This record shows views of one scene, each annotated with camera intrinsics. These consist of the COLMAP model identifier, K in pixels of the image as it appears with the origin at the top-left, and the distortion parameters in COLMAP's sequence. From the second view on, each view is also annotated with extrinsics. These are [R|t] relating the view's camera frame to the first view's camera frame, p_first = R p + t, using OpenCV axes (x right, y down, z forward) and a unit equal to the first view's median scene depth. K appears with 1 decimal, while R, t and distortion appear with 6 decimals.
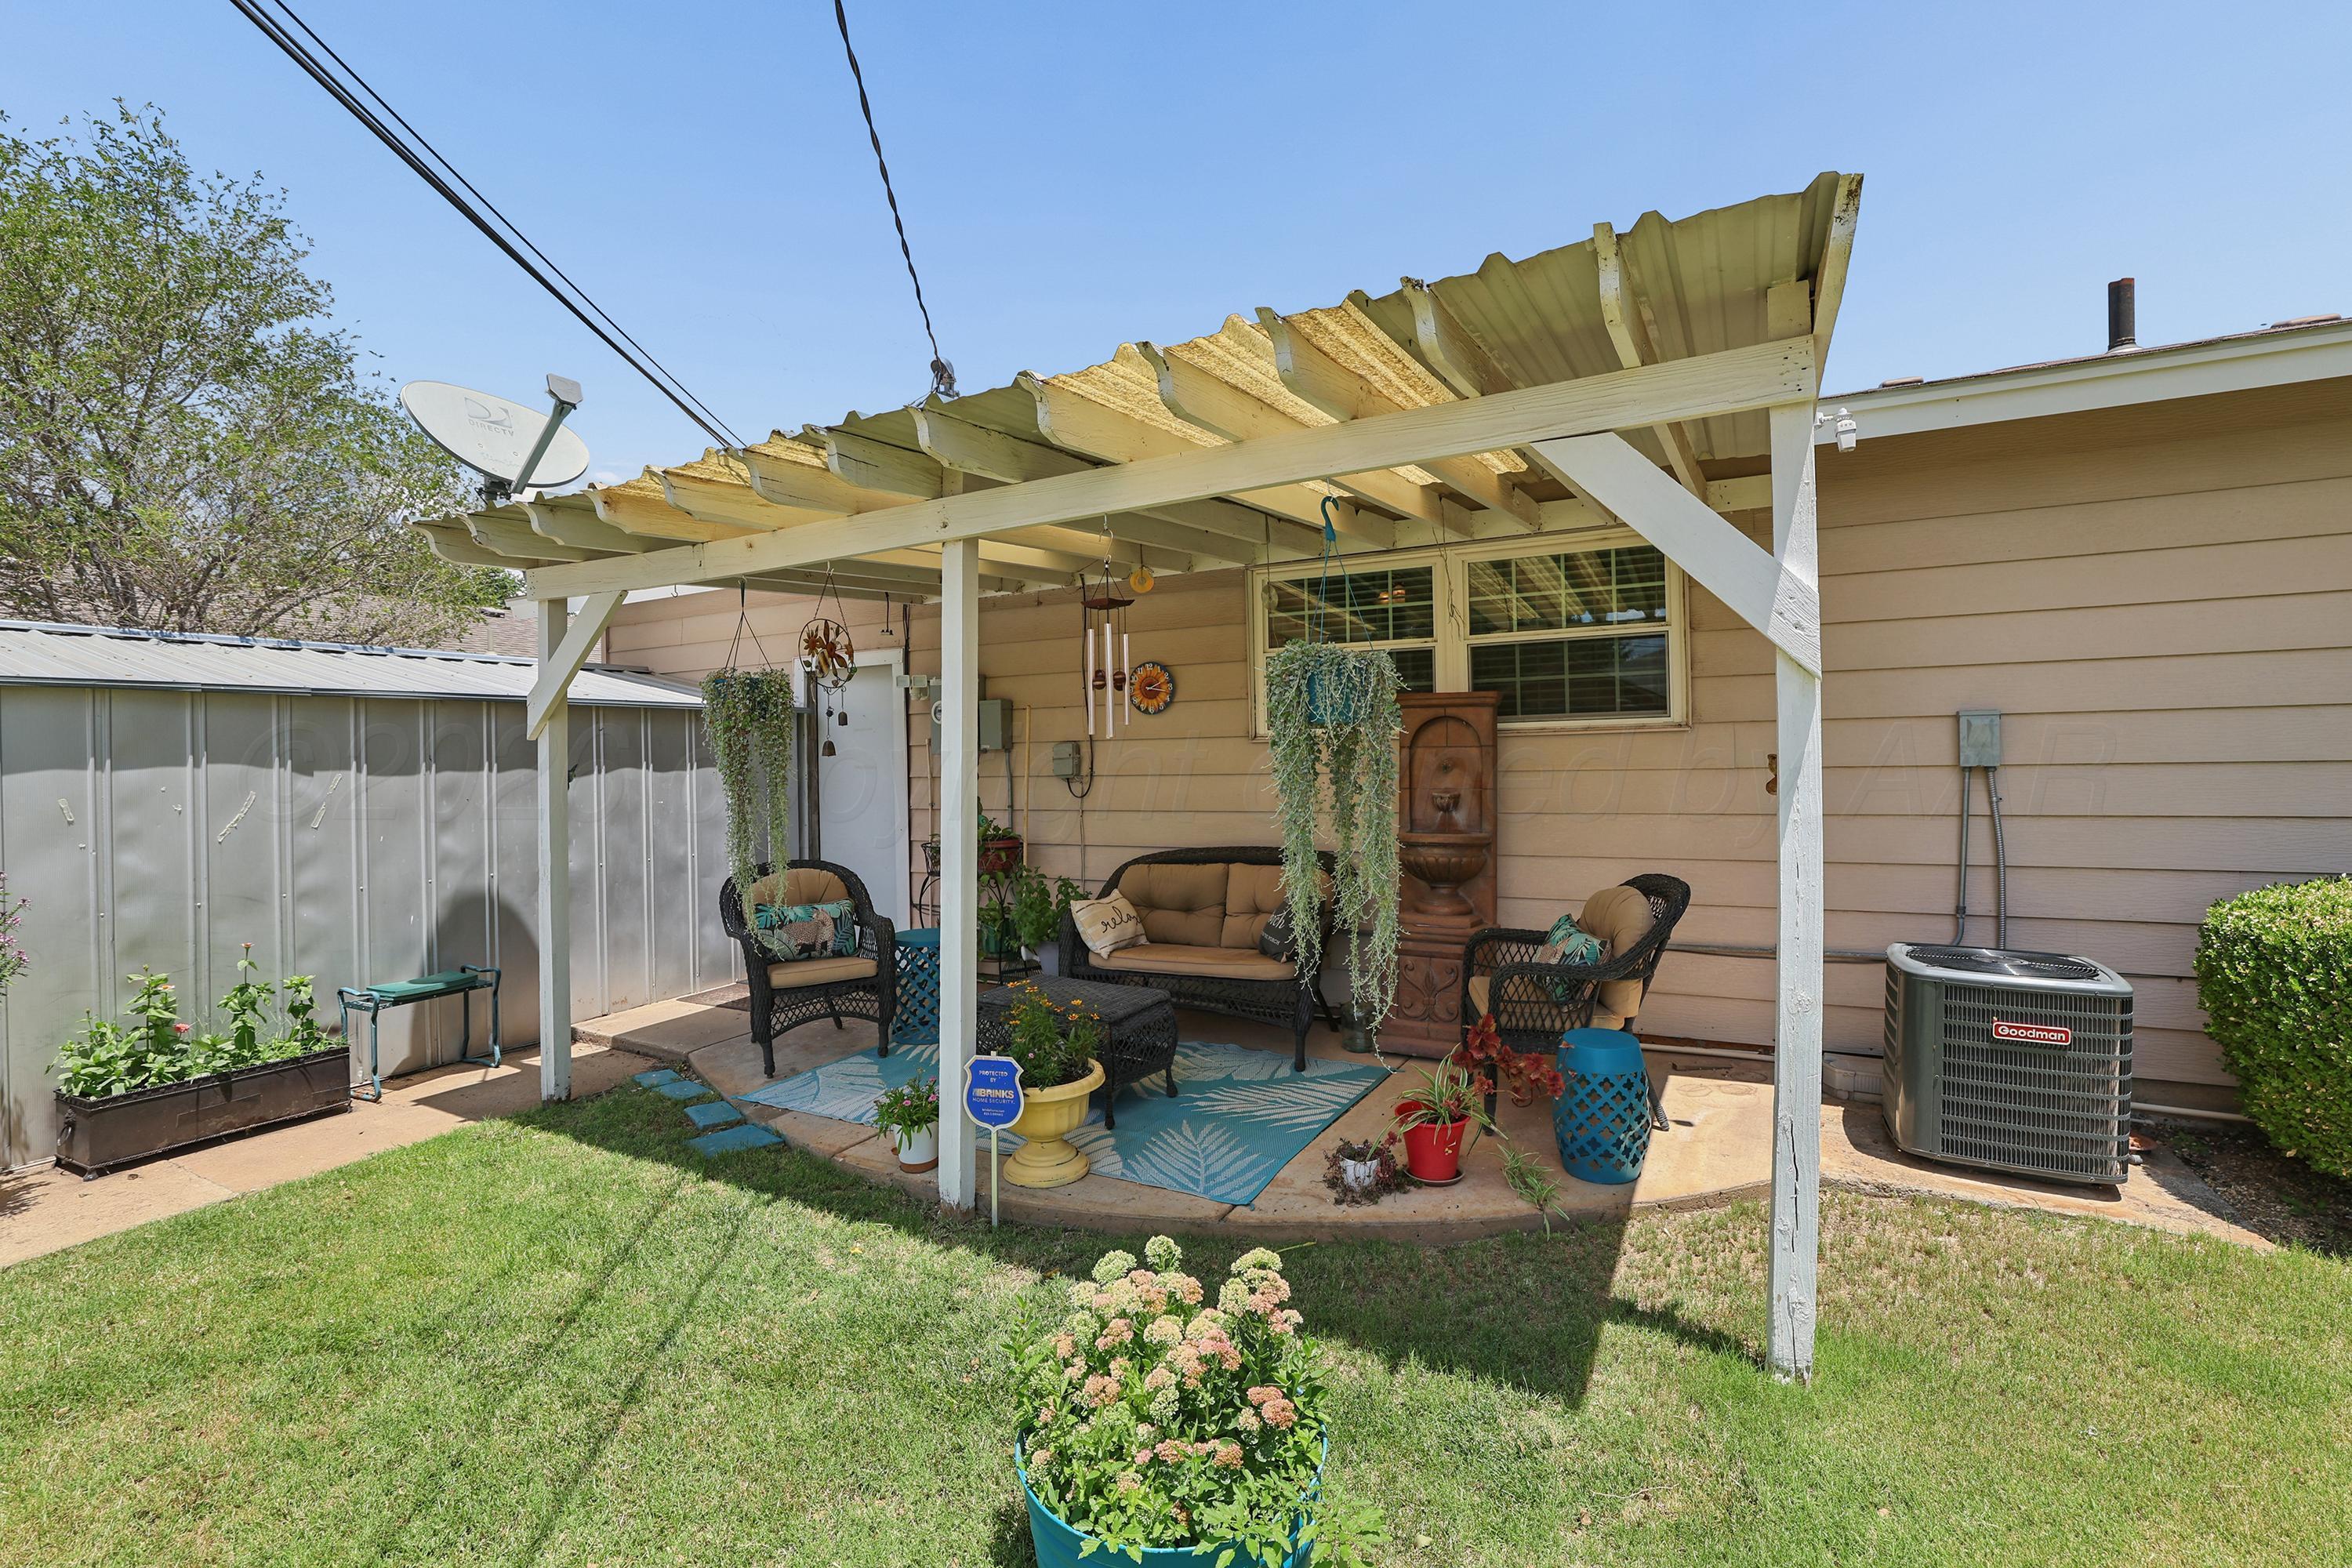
lens RADIAL K [[1048.1, 0, 1175.7], [0, 1048.1, 777.4], [0, 0, 1]] dist [-0.000273, -0.000001]
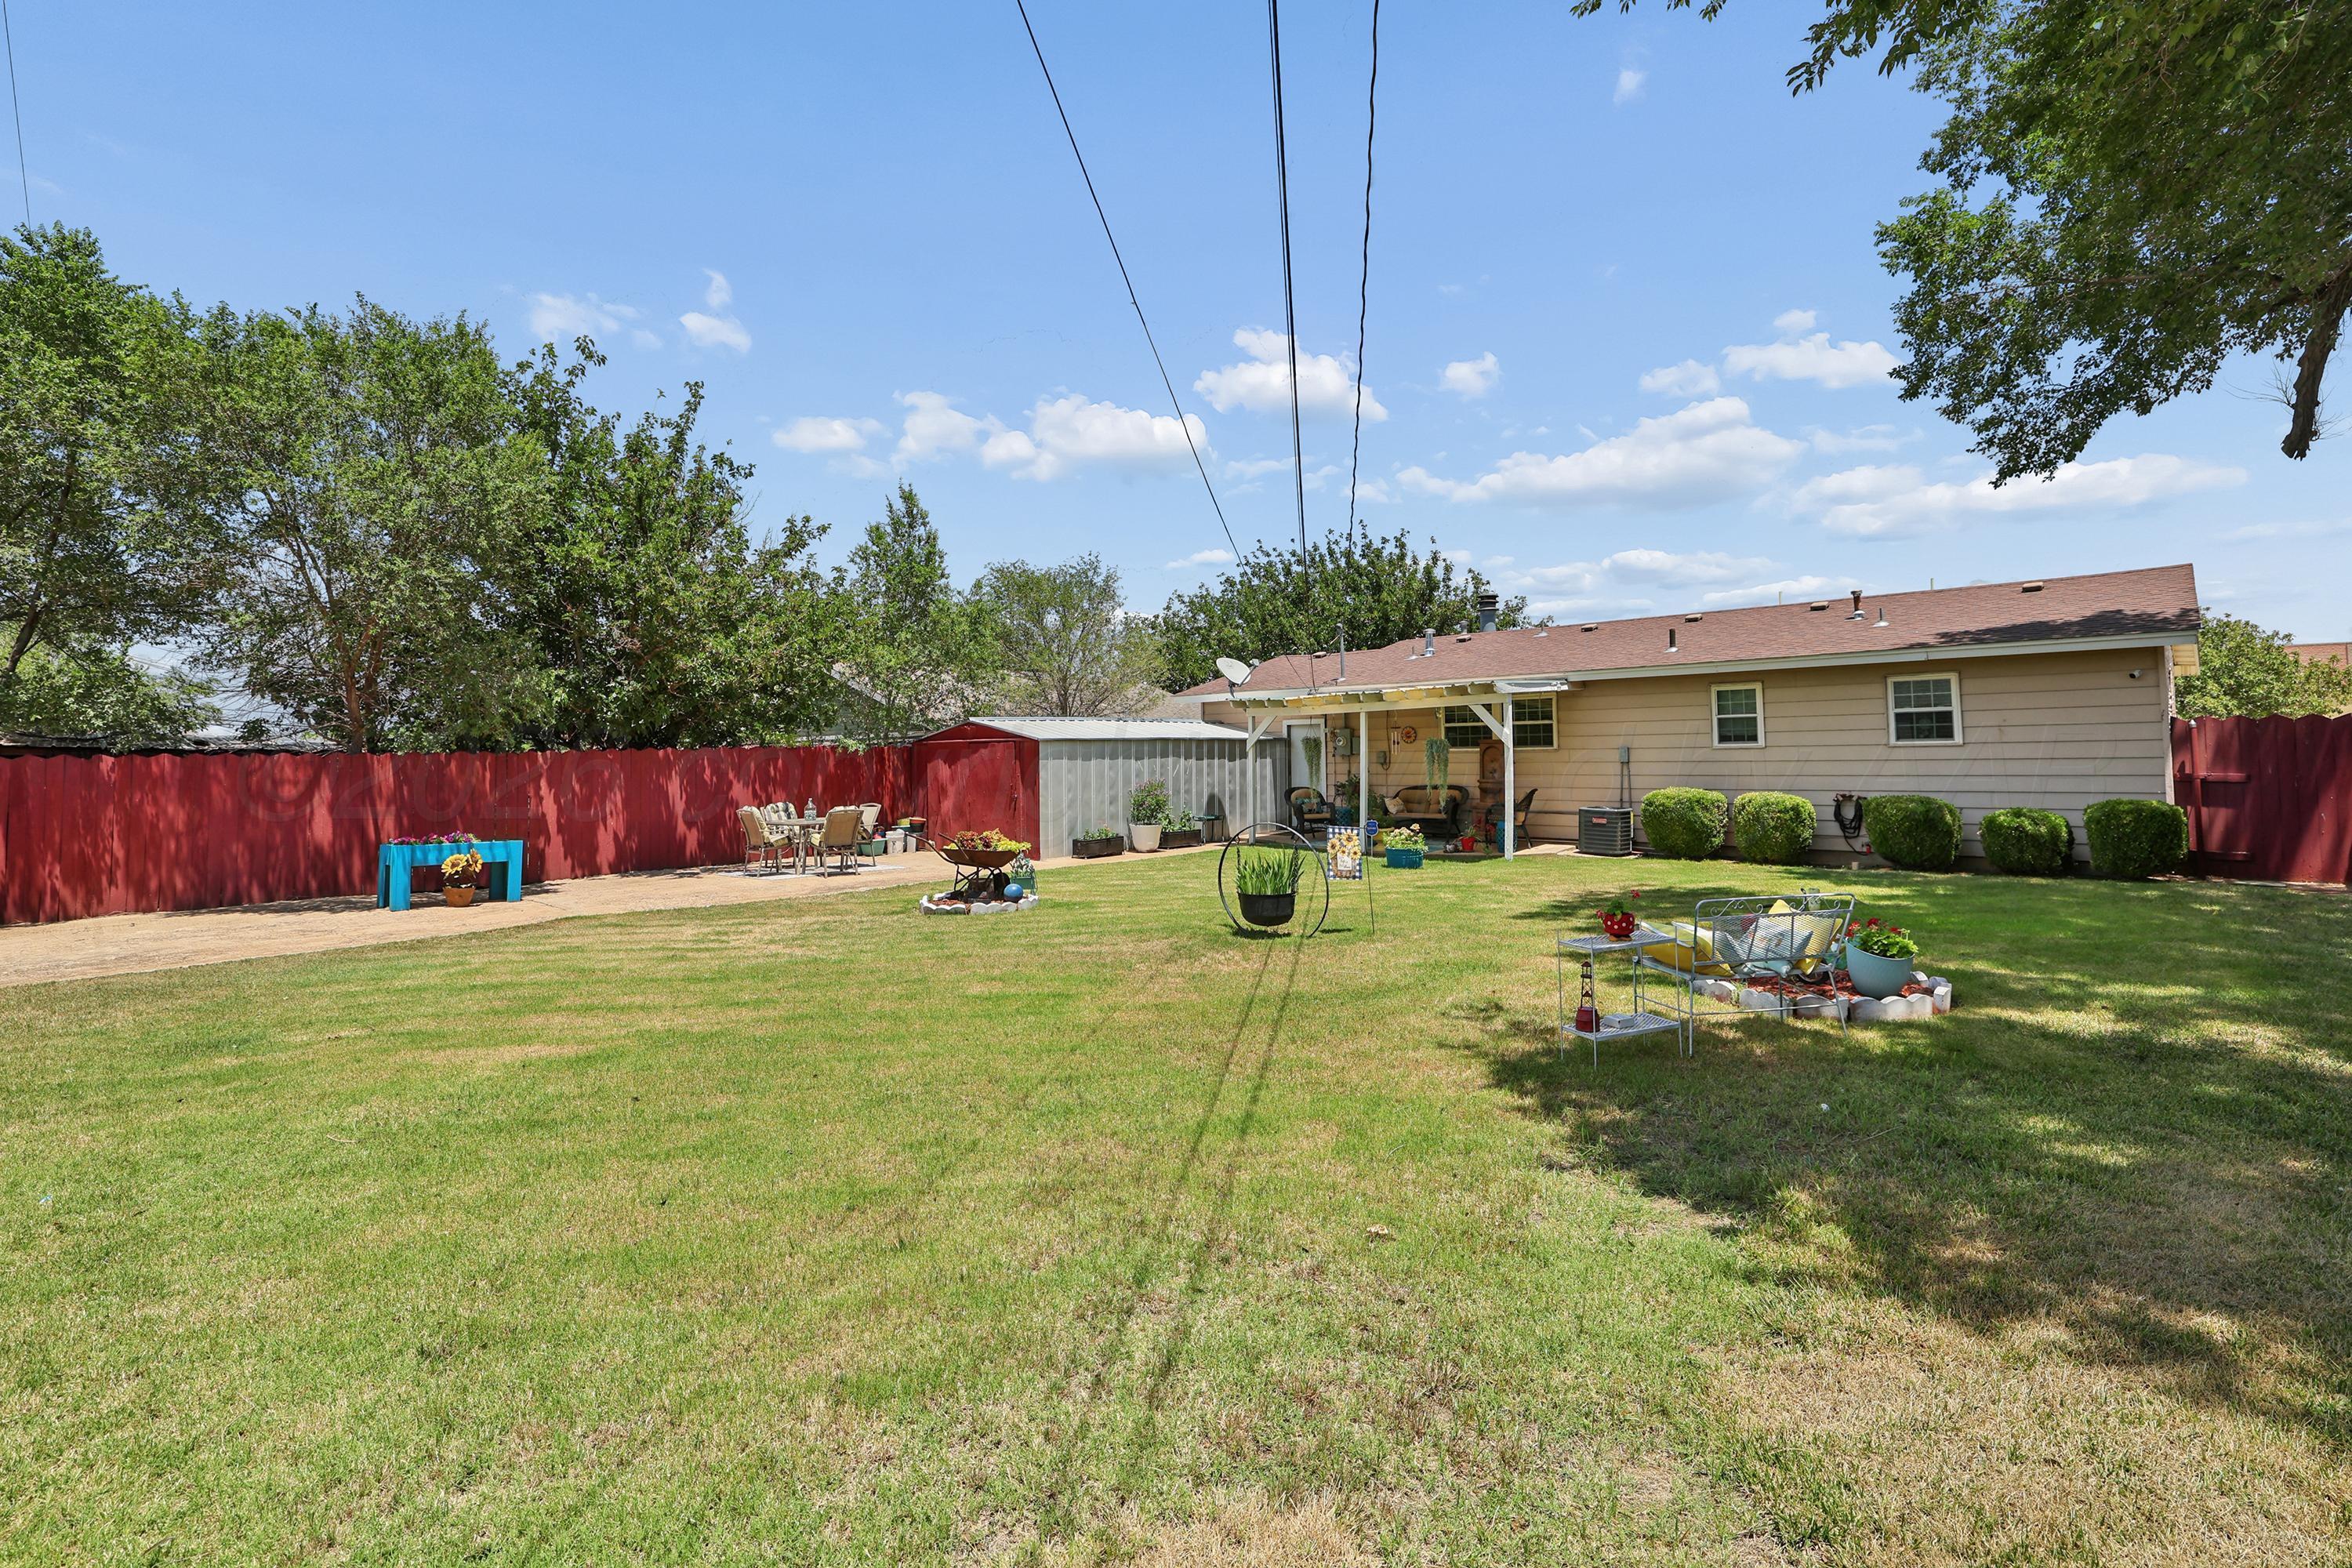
lens RADIAL K [[1048.1, 0, 1178.7], [0, 1048.1, 776.8], [0, 0, 1]] dist [-0.000273, -0.000001]
pose [[0.961632, 0.013655, -0.274003, 0.202999], [-0.015122, 0.999880, -0.003241, 0.067567], [0.273926, 0.007260, 0.961723, -2.606105]]
